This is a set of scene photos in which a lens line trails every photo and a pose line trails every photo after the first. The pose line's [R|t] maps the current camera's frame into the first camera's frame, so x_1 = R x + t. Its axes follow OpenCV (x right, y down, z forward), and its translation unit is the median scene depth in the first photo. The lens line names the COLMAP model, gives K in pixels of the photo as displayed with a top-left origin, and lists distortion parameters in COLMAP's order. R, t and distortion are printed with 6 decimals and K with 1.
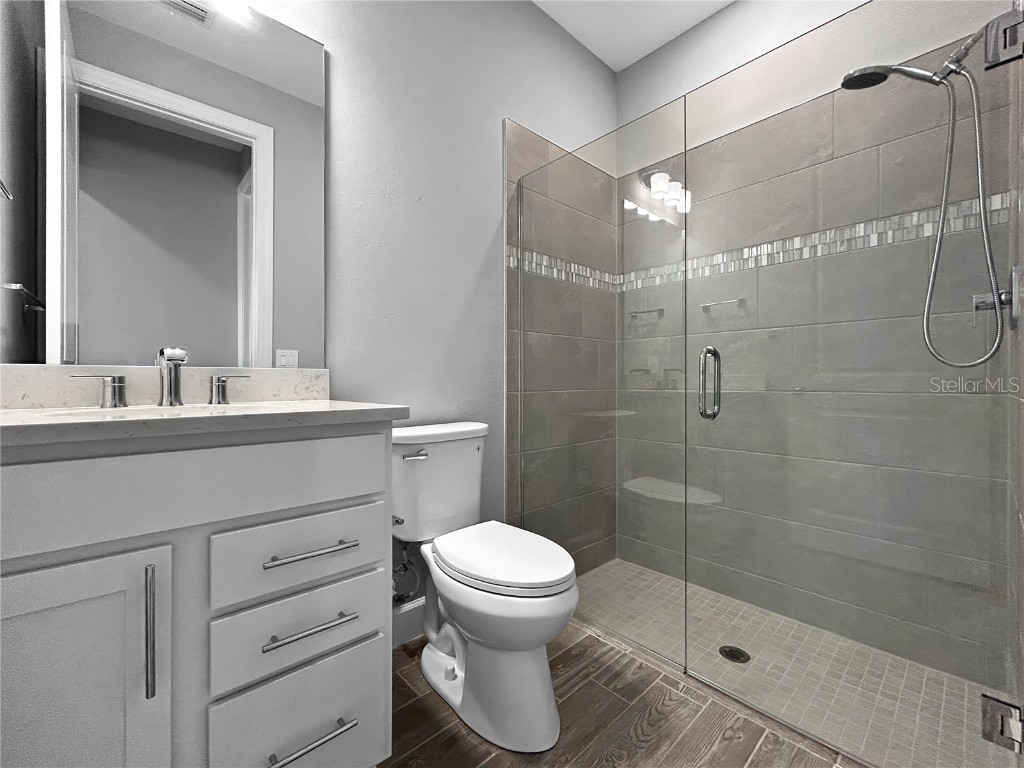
lens RADIAL K [[421.9, 0, 515.8], [0, 421.9, 378.9], [0, 0, 1]] dist [-0.000220, 0.000215]
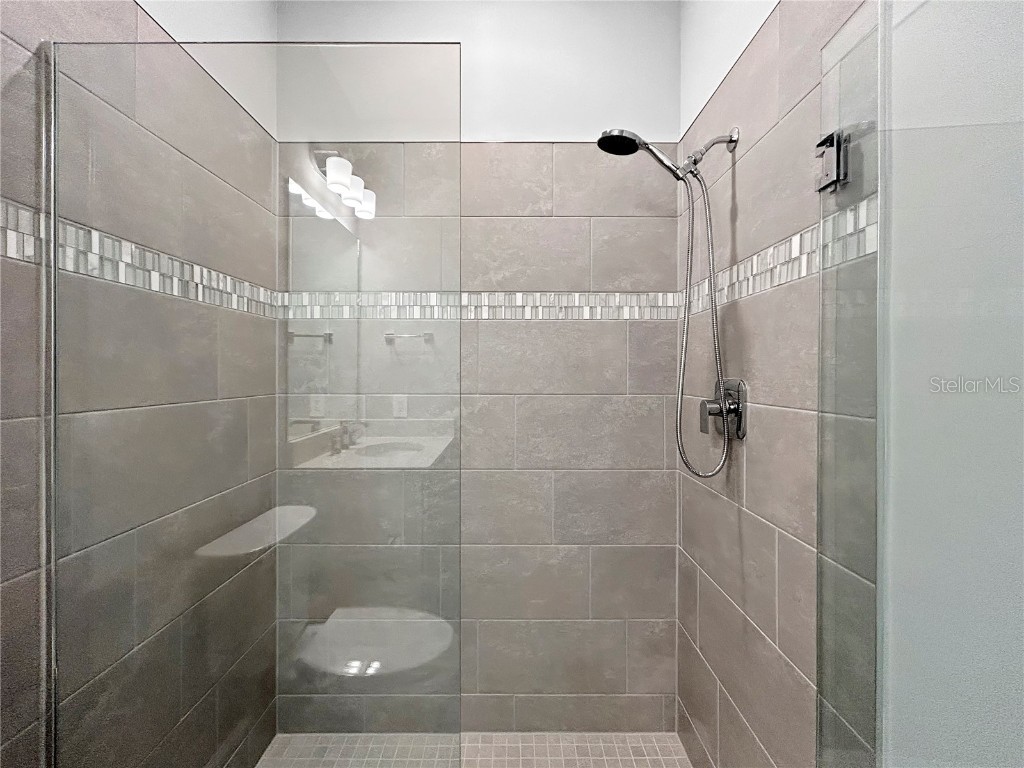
lens RADIAL K [[421.9, 0, 515.8], [0, 421.9, 378.9], [0, 0, 1]] dist [-0.000220, 0.000215]
pose [[0.681264, -0.001321, 0.732037, 0.018539], [-0.002790, 0.999986, 0.004402, -0.135505], [-0.732033, -0.005041, 0.681251, 0.342644]]
